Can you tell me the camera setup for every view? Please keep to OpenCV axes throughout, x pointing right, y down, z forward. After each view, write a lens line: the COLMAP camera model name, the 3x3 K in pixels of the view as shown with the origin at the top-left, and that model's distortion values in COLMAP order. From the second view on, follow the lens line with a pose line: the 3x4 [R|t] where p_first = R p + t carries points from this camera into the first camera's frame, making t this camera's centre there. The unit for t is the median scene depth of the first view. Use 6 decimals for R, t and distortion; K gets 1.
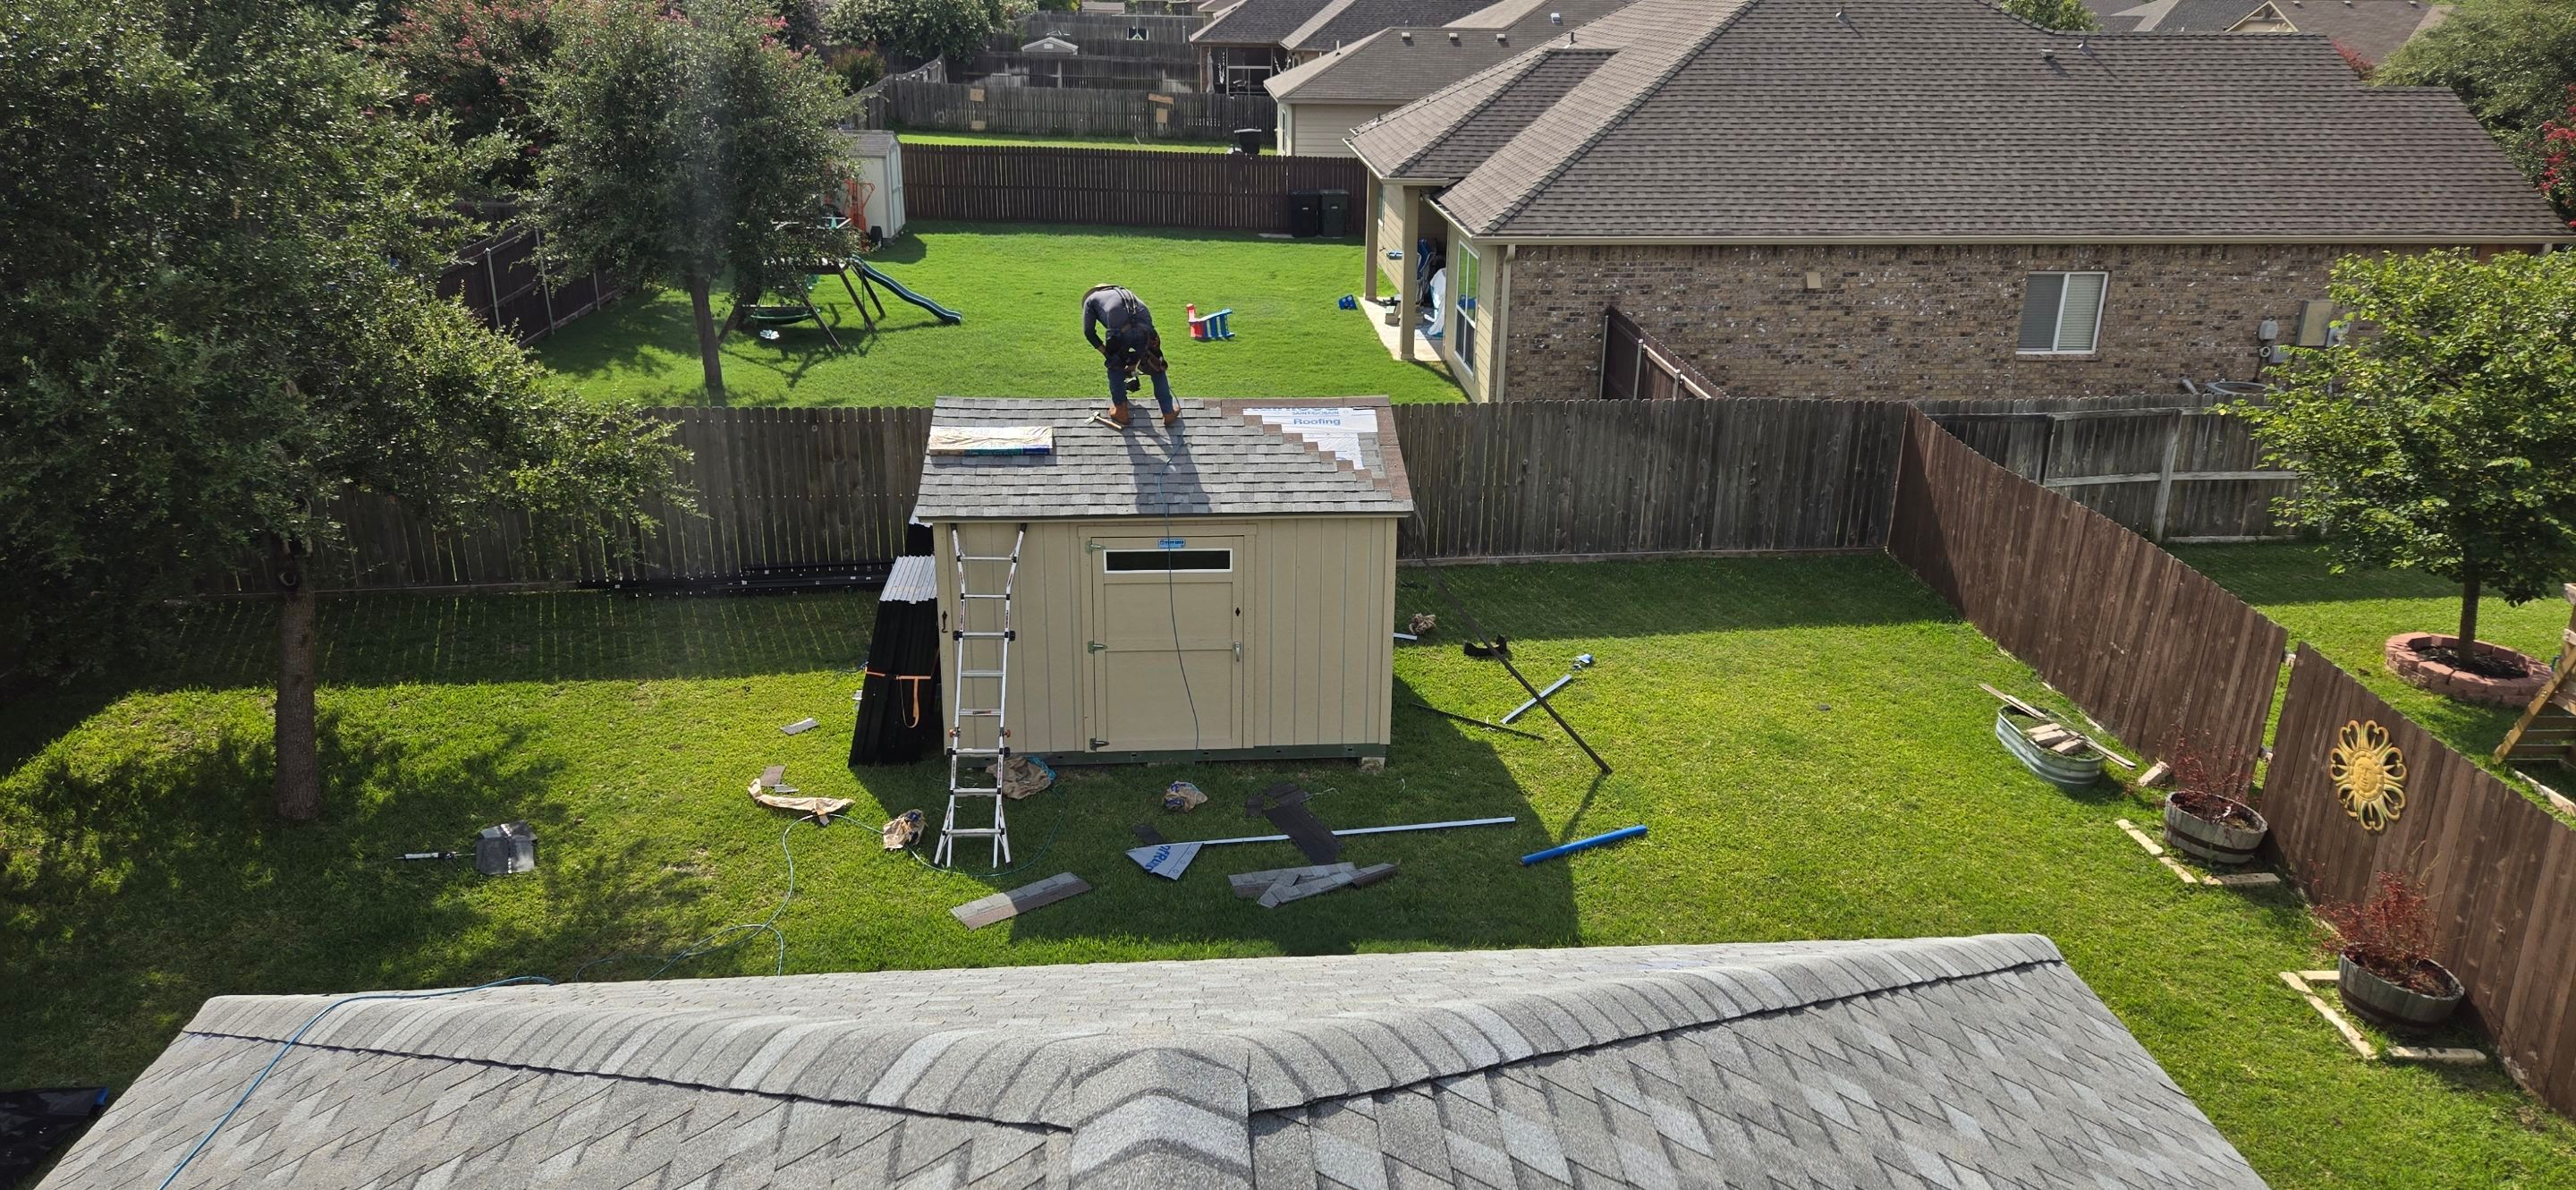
lens RADIAL K [[1704.0, 0, 1288.8], [0, 1704.0, 543.8], [0, 0, 1]] dist [0.090816, -0.077090]
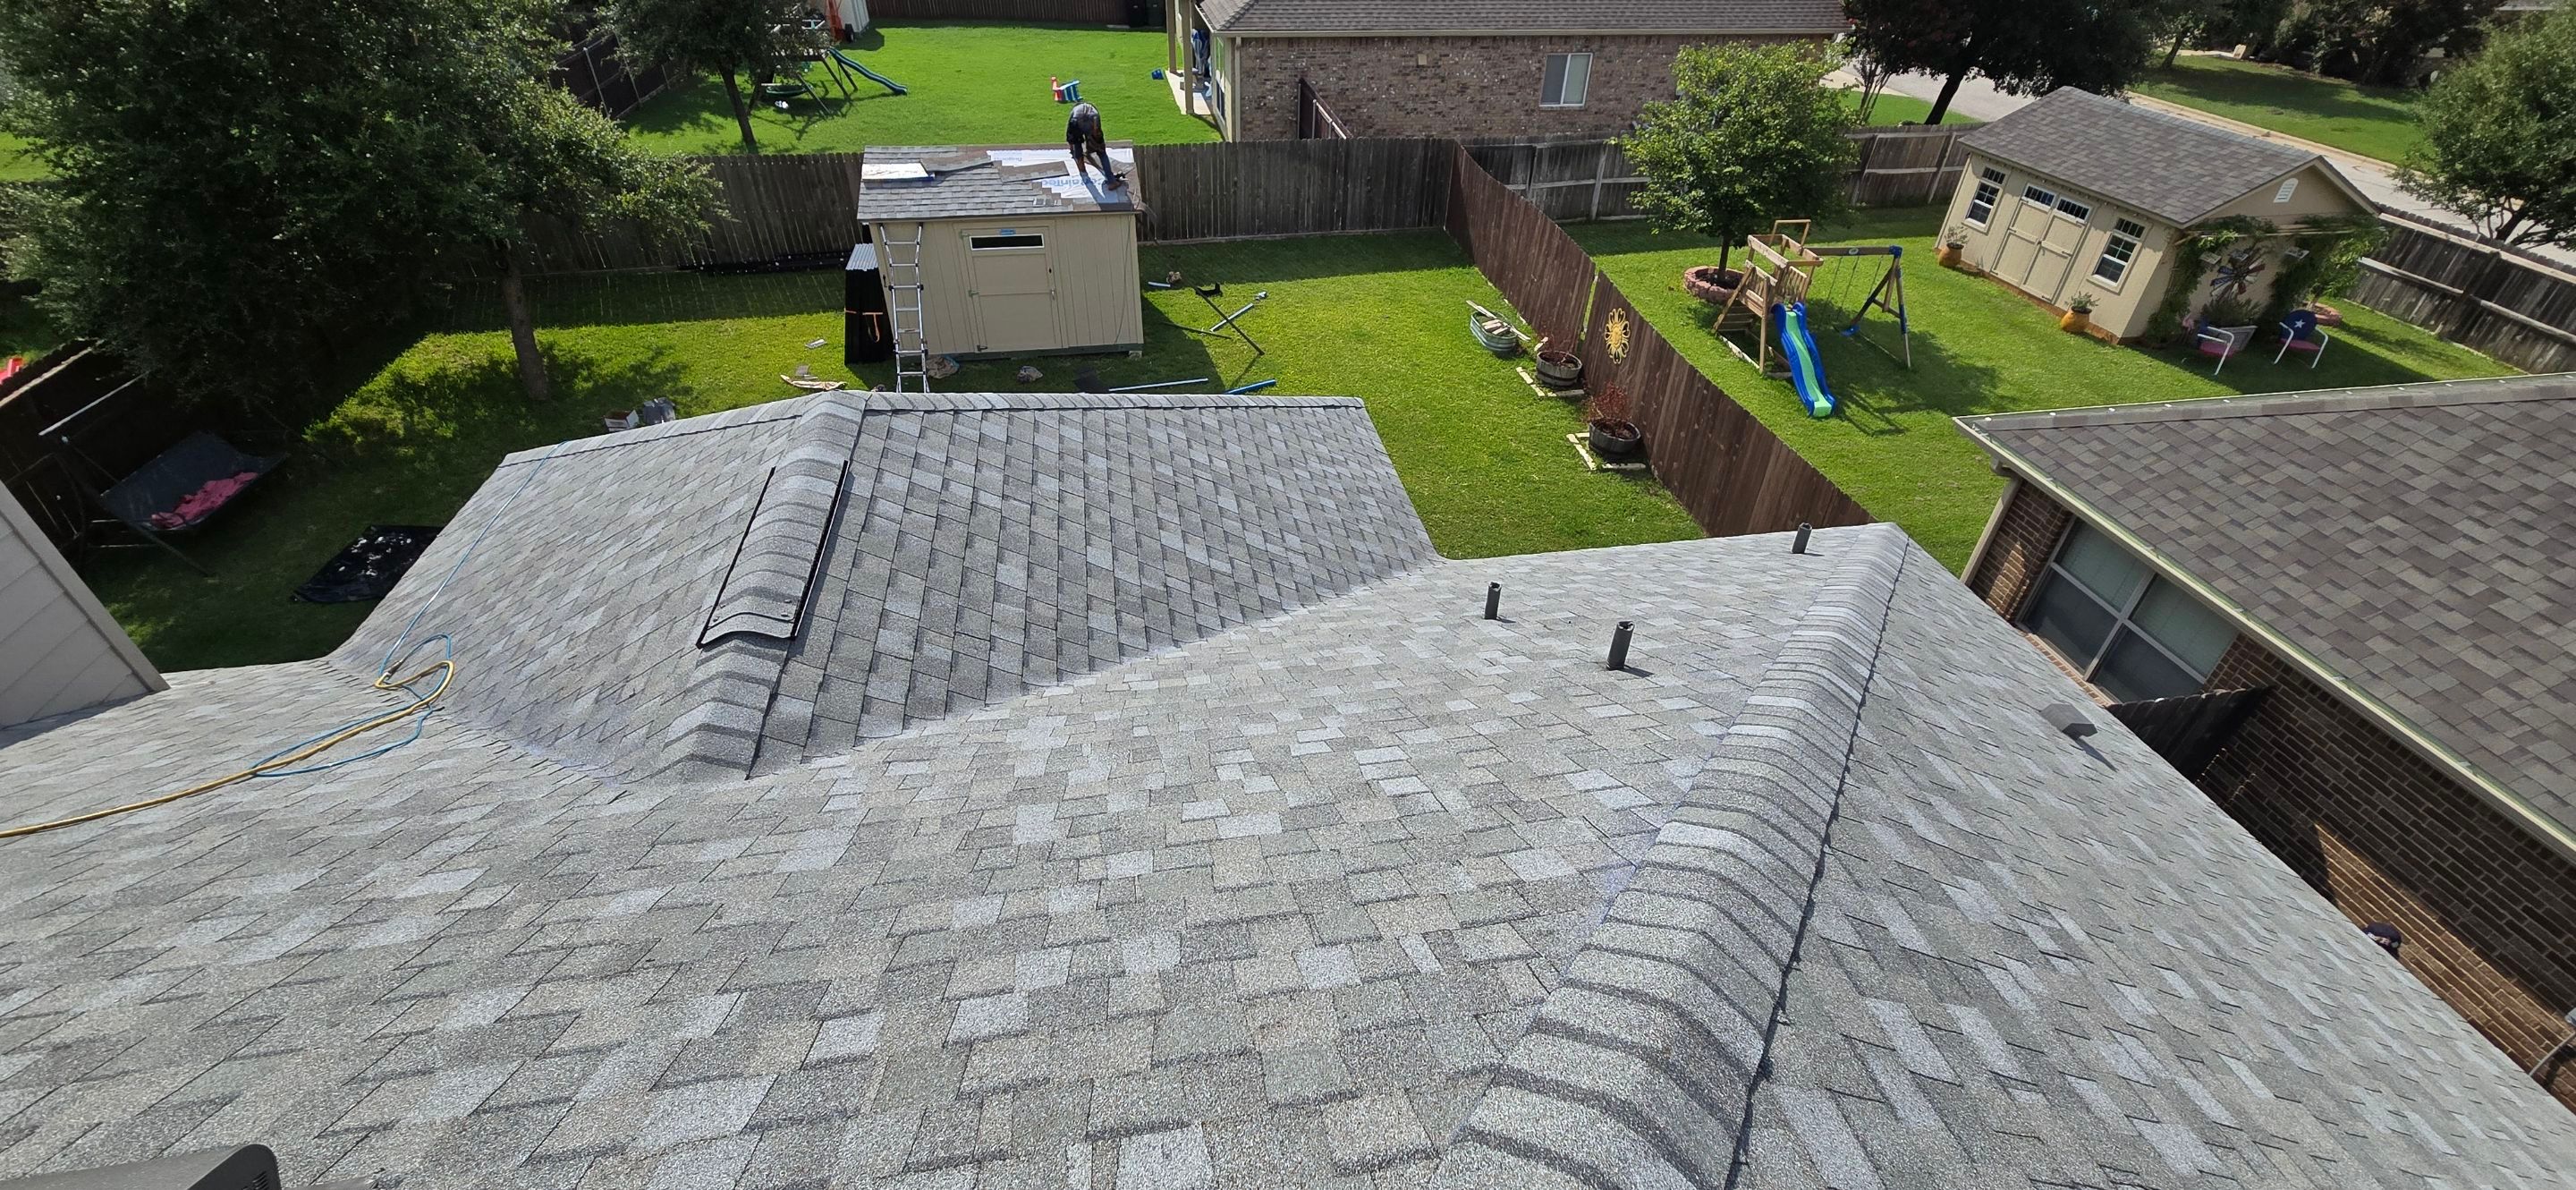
lens RADIAL K [[1047.2, 0, 1287.0], [0, 1047.2, 575.3], [0, 0, 1]] dist [0.002740, -0.000072]
pose [[0.994917, -0.053909, 0.085048, 0.096889], [0.025290, 0.951322, 0.307159, 0.010721], [-0.097467, -0.303447, 0.947850, -0.160423]]
